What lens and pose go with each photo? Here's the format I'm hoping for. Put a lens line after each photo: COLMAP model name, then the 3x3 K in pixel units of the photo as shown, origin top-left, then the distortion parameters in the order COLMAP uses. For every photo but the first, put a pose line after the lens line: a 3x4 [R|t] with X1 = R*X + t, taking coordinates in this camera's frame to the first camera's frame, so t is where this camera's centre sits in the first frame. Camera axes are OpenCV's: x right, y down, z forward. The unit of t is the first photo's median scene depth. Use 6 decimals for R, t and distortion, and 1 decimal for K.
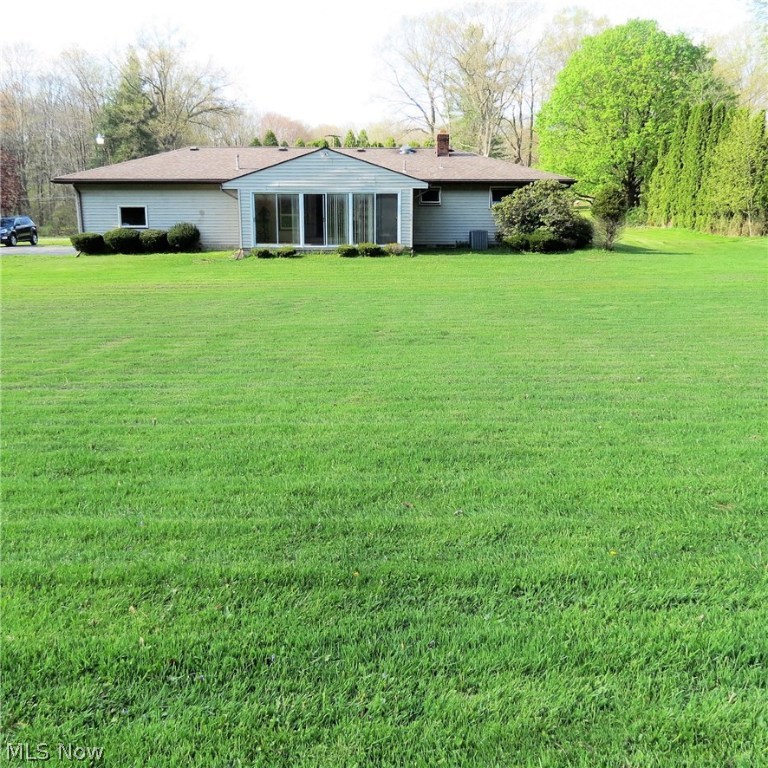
lens RADIAL K [[750.0, 0, 384.0], [0, 750.0, 384.0], [0, 0, 1]] dist [0.004757, 0.007288]
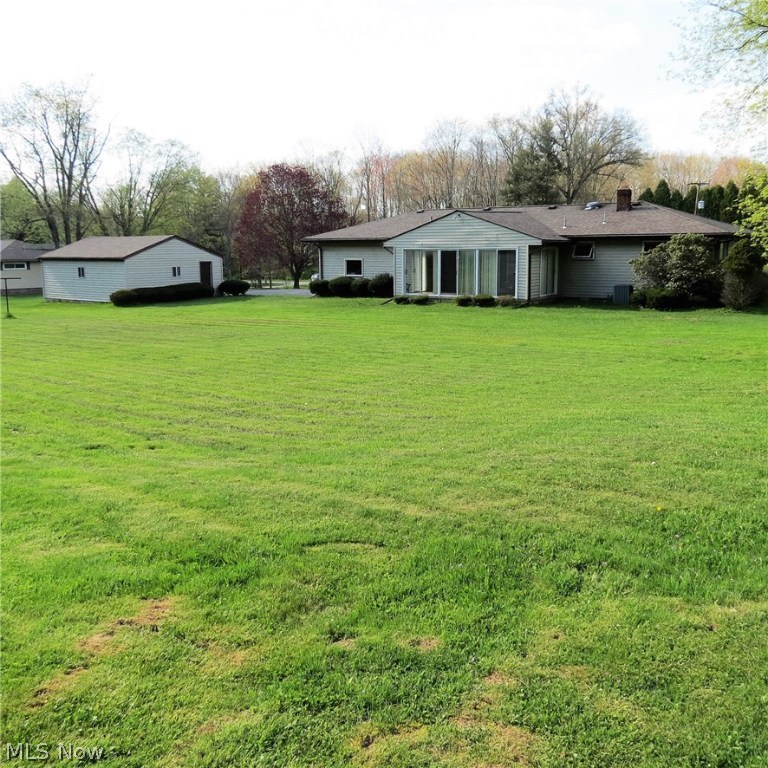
lens RADIAL K [[750.0, 0, 384.0], [0, 750.0, 384.0], [0, 0, 1]] dist [0.004757, 0.007288]
pose [[0.818178, 0.099495, -0.566291, 0.485240], [-0.132700, 0.991000, -0.017610, -0.017745], [0.559443, 0.089555, 0.824017, 0.020443]]
